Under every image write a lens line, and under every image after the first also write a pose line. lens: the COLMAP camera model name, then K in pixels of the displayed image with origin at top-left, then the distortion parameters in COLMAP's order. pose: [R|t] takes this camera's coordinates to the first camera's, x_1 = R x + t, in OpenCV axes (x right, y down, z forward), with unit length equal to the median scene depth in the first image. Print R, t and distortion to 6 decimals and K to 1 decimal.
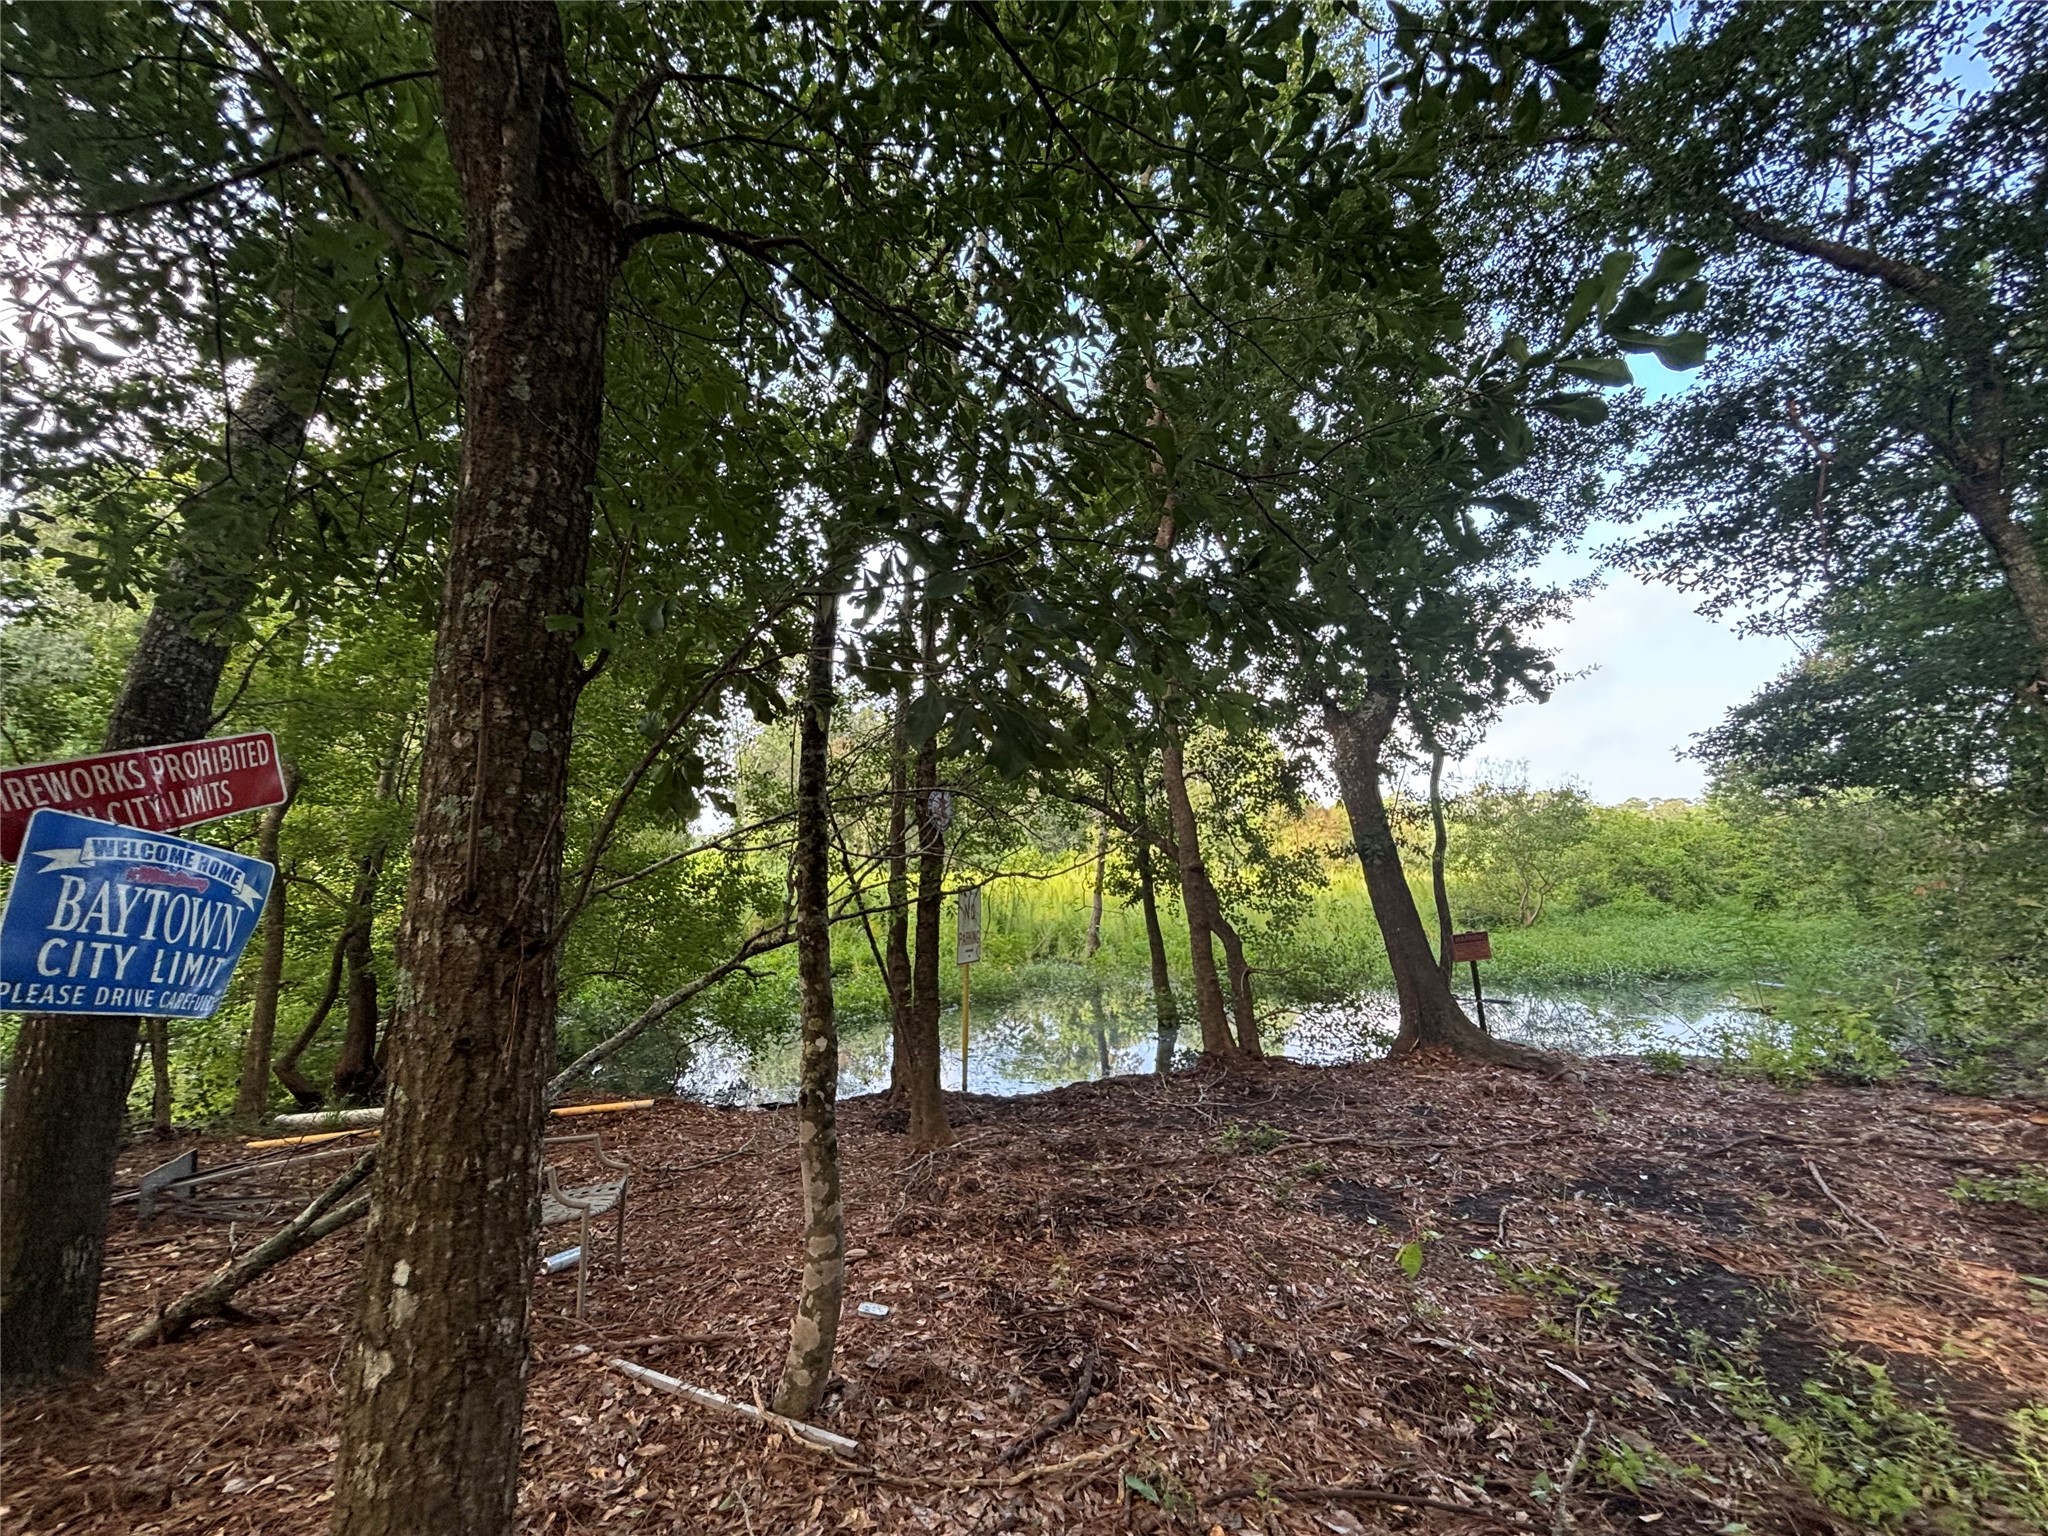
lens RADIAL K [[818.0, 0, 1025.6], [0, 818.0, 777.0], [0, 0, 1]] dist [0.038632, 0.005911]
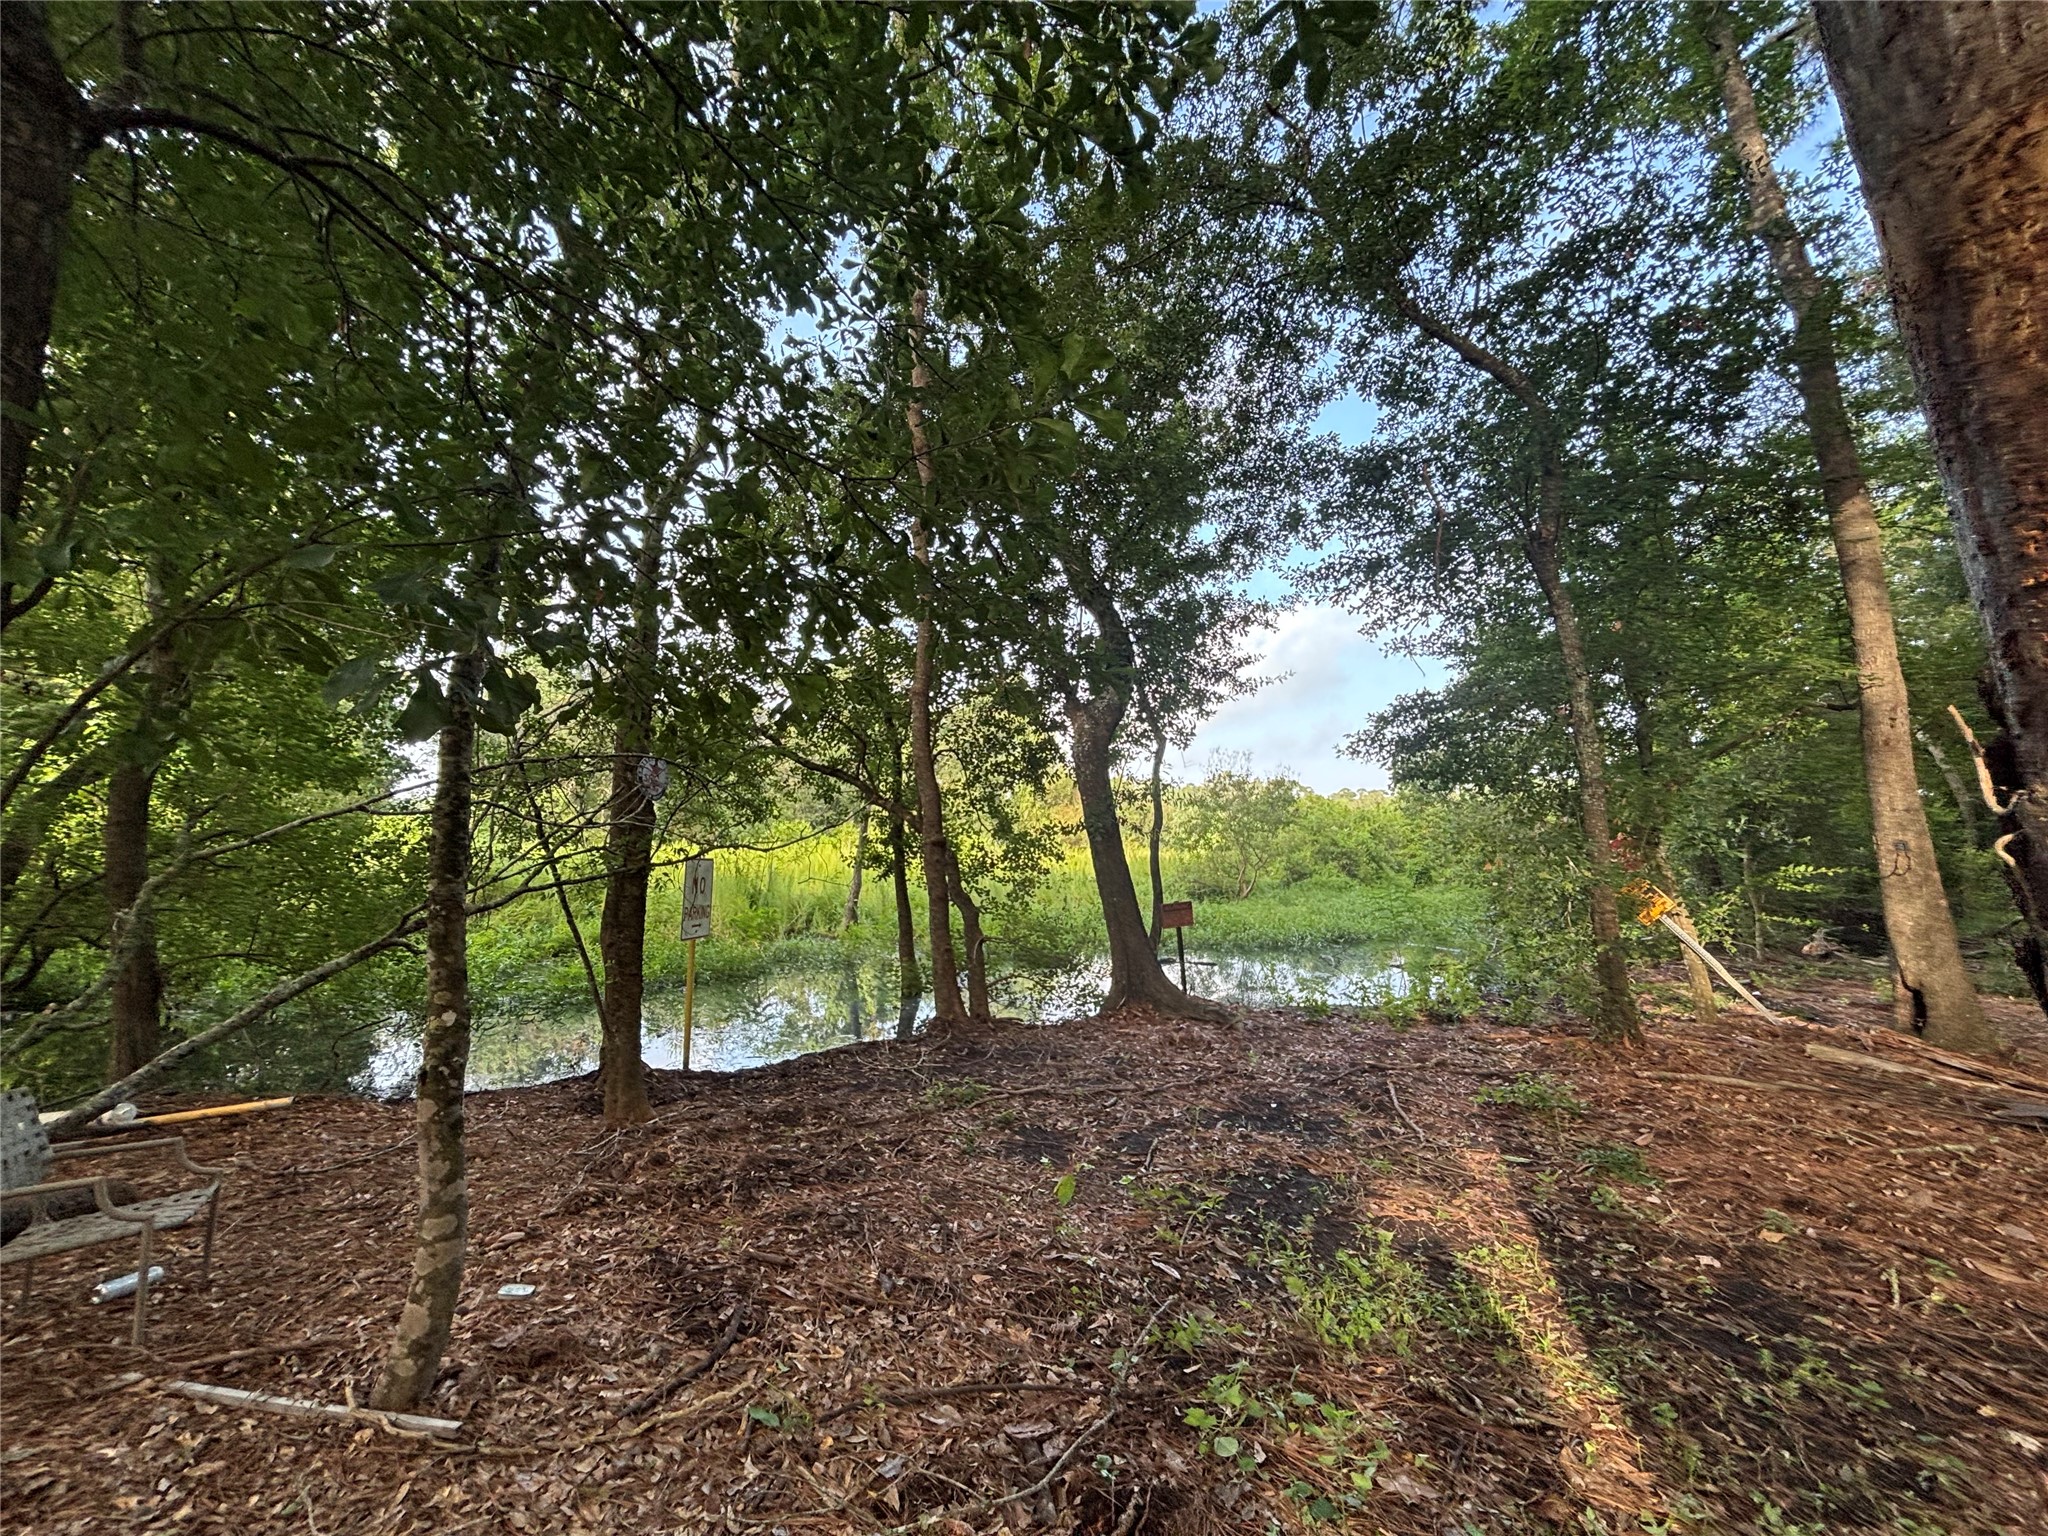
lens RADIAL K [[828.8, 0, 1024.0], [0, 828.8, 768.0], [0, 0, 1]] dist [0.058300, -0.006512]
pose [[0.974635, 0.036149, 0.220860, 0.116512], [-0.040330, 0.999082, 0.014451, -0.003762], [-0.220134, -0.022992, 0.975199, -0.068917]]
